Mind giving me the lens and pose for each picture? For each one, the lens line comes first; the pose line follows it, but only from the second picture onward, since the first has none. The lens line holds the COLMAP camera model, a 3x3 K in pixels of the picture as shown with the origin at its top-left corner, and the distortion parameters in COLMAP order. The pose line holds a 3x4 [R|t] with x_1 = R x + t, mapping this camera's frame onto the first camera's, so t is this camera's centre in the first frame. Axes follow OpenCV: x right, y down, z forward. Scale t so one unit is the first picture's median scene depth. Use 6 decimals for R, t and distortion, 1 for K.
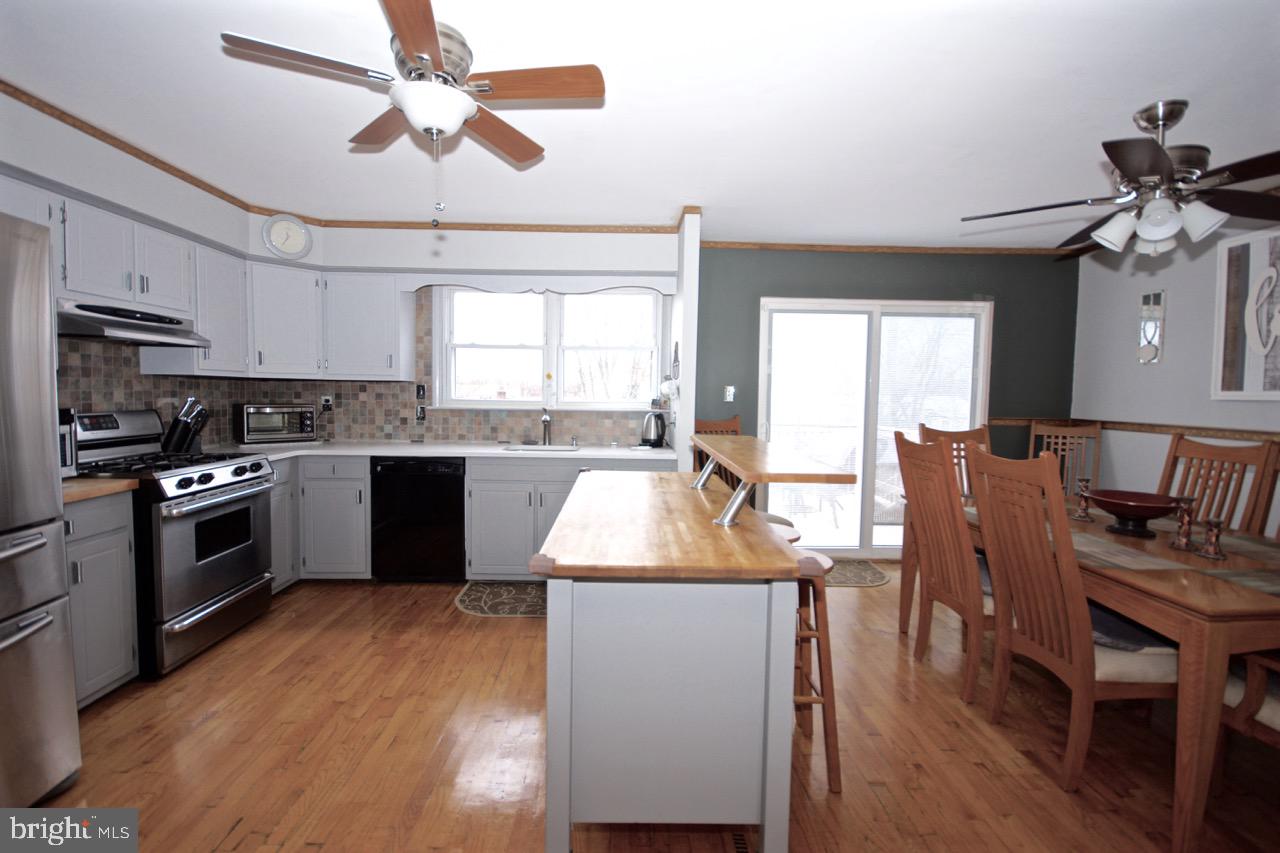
lens RADIAL K [[559.6, 0, 626.1], [0, 559.6, 421.7], [0, 0, 1]] dist [0.001528, -0.005838]
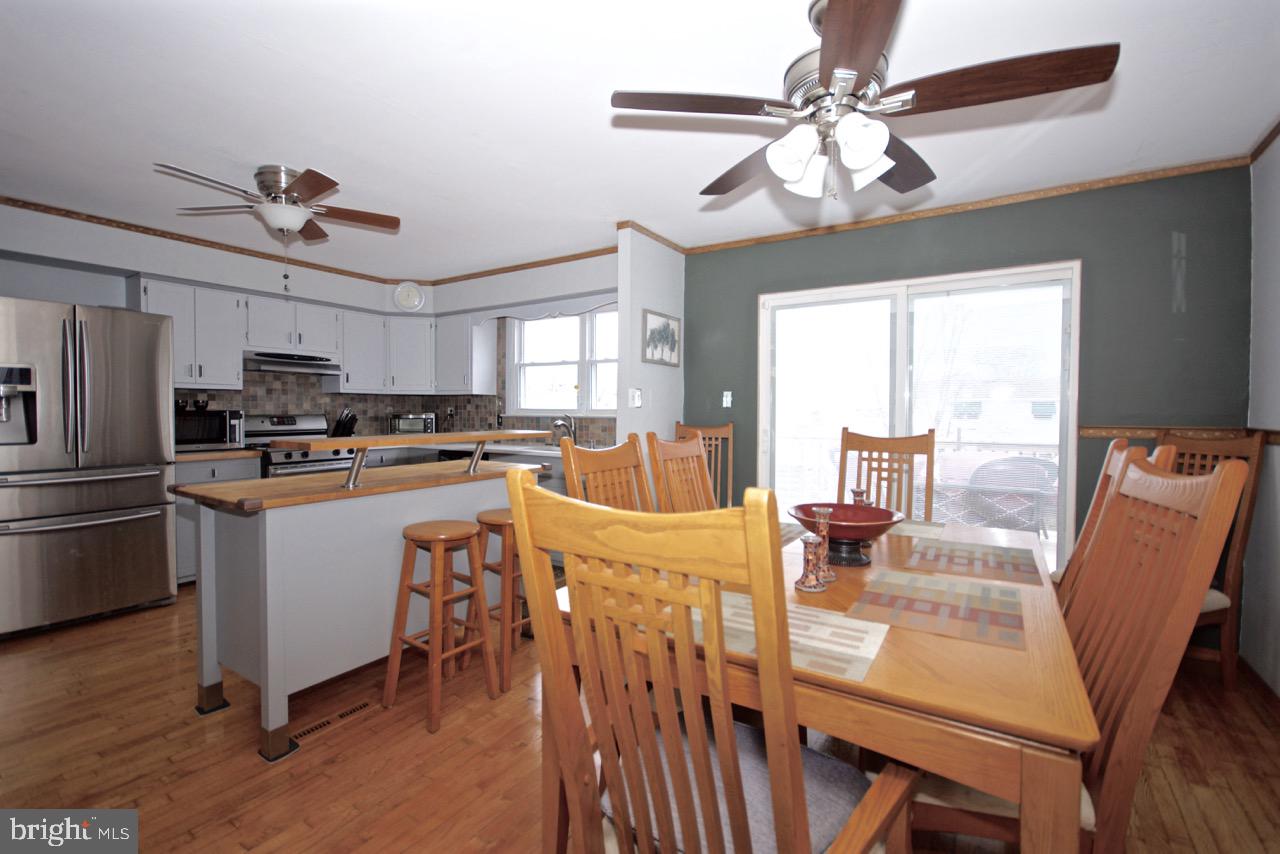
lens RADIAL K [[559.6, 0, 626.1], [0, 559.6, 422.2], [0, 0, 1]] dist [0.001528, -0.005838]
pose [[0.825021, 0.001451, -0.565100, 0.597334], [-0.023022, 0.999253, -0.031045, 0.023435], [0.564633, 0.038623, 0.824438, 0.116792]]
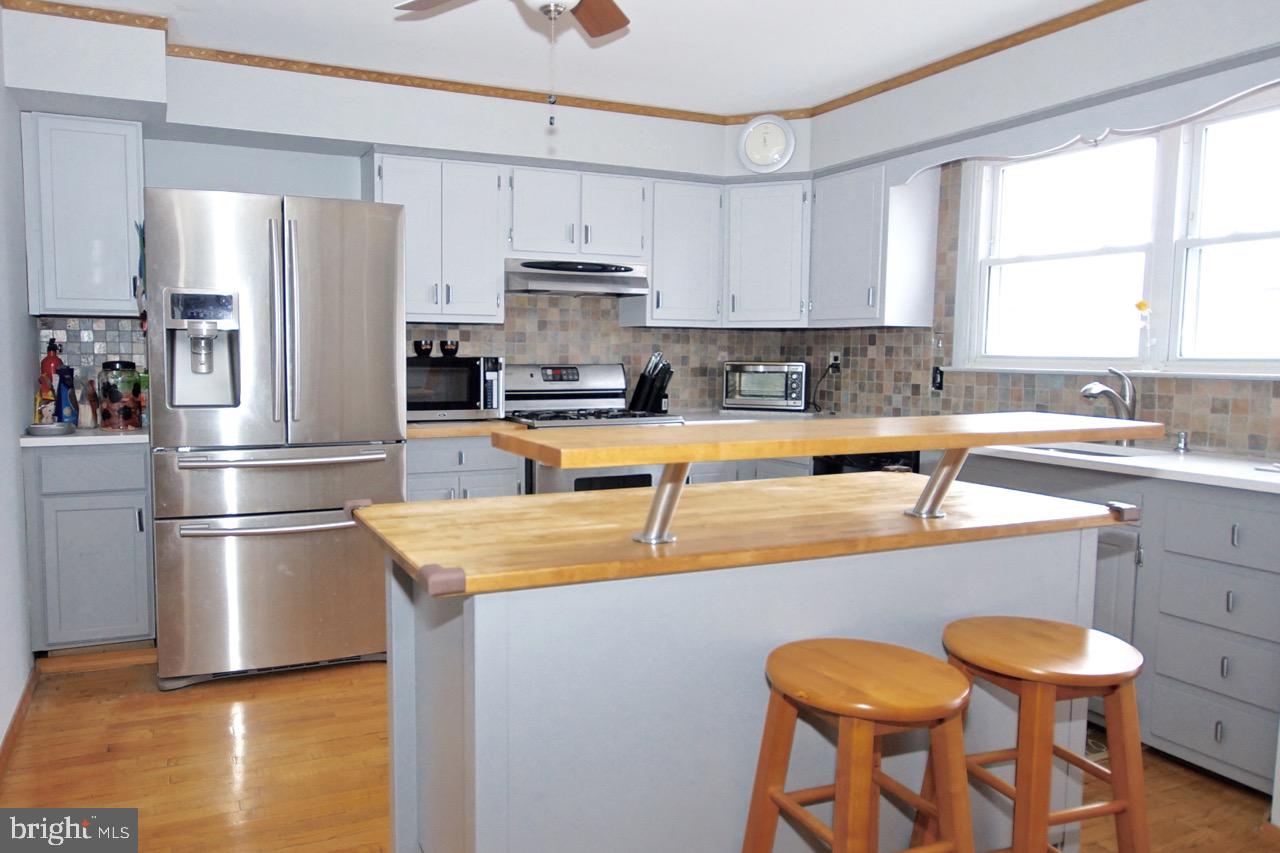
lens RADIAL K [[904.7, 0, 553.6], [0, 904.7, 423.9], [0, 0, 1]] dist [0.001512, 0.004940]
pose [[0.380950, 0.062764, -0.922463, 0.404929], [-0.050792, 0.997607, 0.046901, 0.010561], [0.923200, 0.028987, 0.383226, 0.228704]]
